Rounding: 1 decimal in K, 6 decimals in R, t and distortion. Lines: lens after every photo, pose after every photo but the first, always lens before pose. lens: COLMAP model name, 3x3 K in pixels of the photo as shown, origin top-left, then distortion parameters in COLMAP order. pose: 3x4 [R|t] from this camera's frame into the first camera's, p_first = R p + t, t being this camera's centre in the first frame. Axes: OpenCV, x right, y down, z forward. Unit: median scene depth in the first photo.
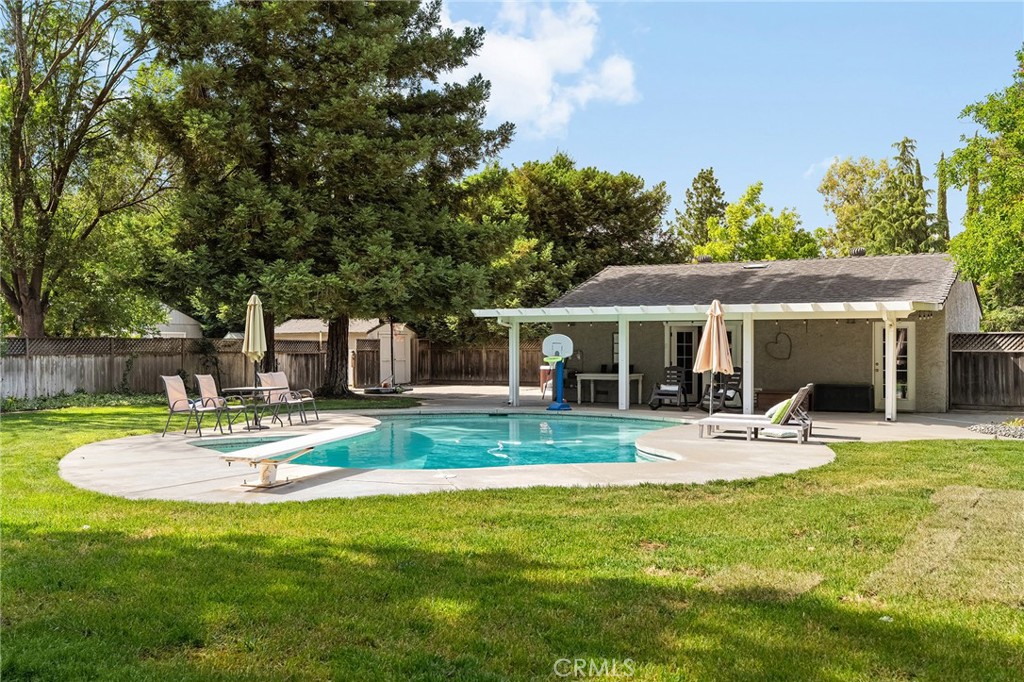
lens RADIAL K [[1044.3, 0, 512.0], [0, 1044.3, 341.0], [0, 0, 1]] dist [0.004062, 0.011709]
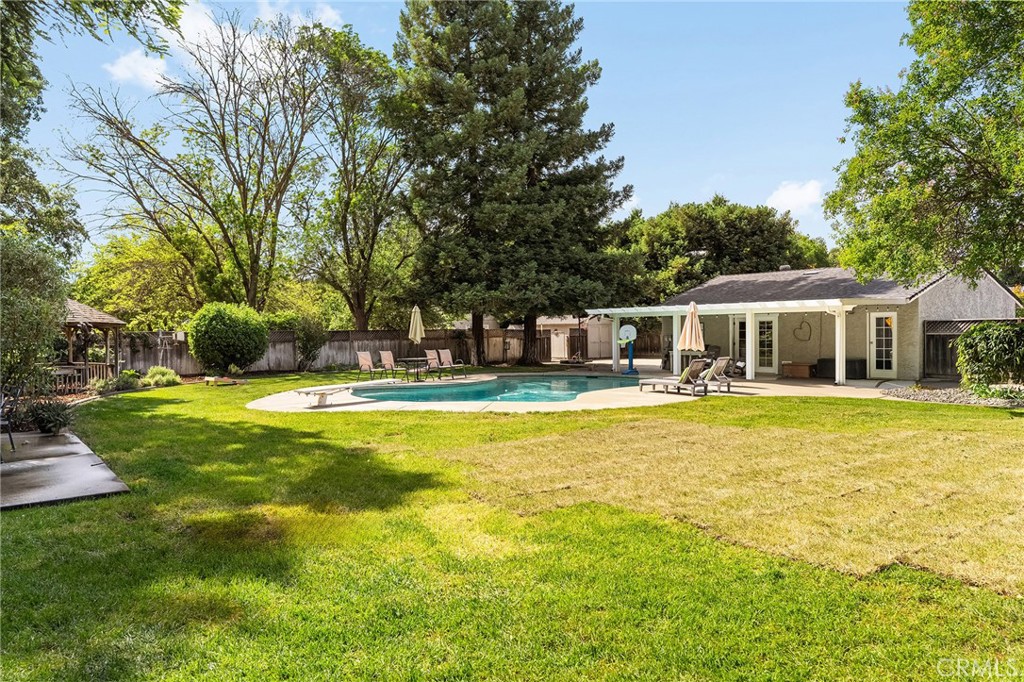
lens RADIAL K [[759.3, 0, 512.0], [0, 759.3, 341.0], [0, 0, 1]] dist [-0.004251, 0.000054]
pose [[0.915731, -0.003964, -0.401773, 0.318355], [0.011284, 0.999811, 0.015855, -0.002611], [0.401634, -0.019052, 0.915602, -0.085829]]
